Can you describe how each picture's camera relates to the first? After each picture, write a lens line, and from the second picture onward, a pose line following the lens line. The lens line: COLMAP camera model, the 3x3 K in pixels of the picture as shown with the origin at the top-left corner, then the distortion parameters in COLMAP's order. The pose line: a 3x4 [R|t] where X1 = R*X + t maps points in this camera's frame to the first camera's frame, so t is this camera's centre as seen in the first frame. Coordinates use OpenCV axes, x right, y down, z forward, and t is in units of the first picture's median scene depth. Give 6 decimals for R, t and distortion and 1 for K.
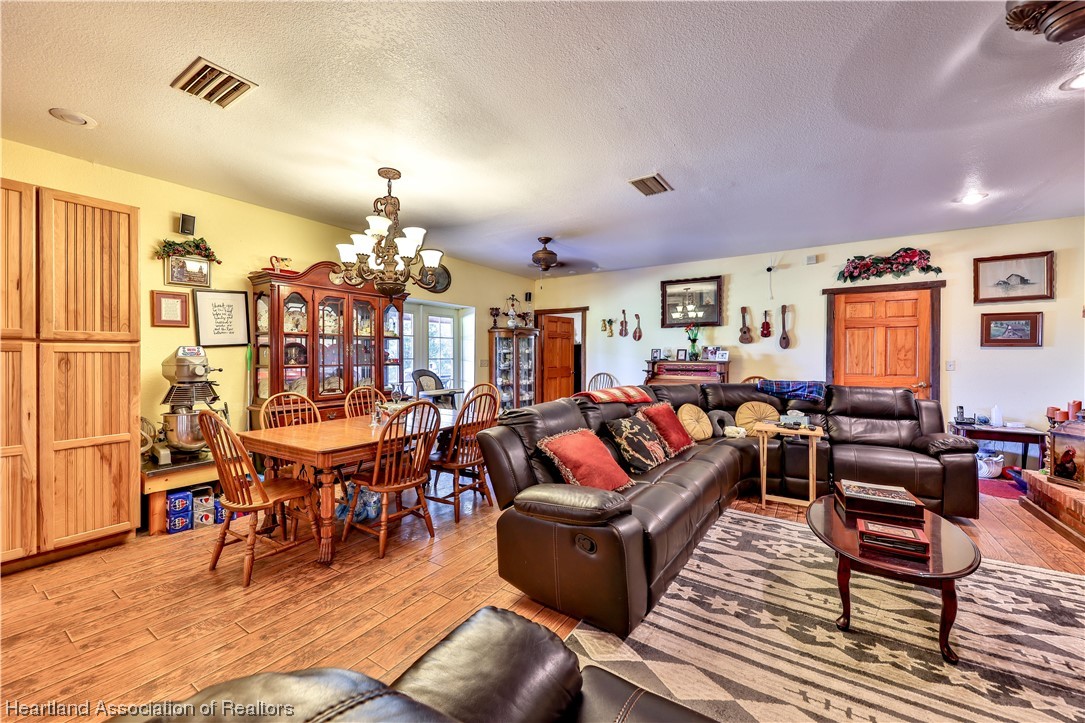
lens RADIAL K [[415.4, 0, 543.8], [0, 415.4, 357.9], [0, 0, 1]] dist [-0.002772, -0.001373]
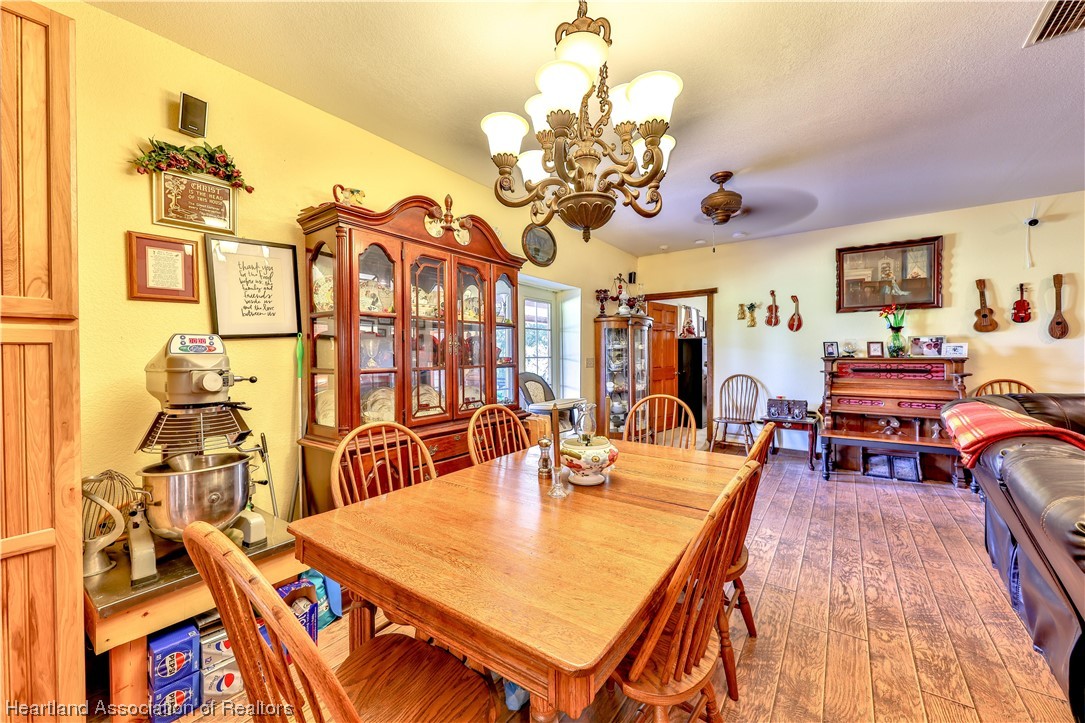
lens RADIAL K [[415.4, 0, 545.6], [0, 415.4, 359.3], [0, 0, 1]] dist [-0.002772, -0.001373]
pose [[0.998334, -0.006482, -0.057340, -0.325293], [0.006829, 0.999959, 0.005864, 0.002229], [0.057300, -0.006246, 0.998337, 0.425837]]
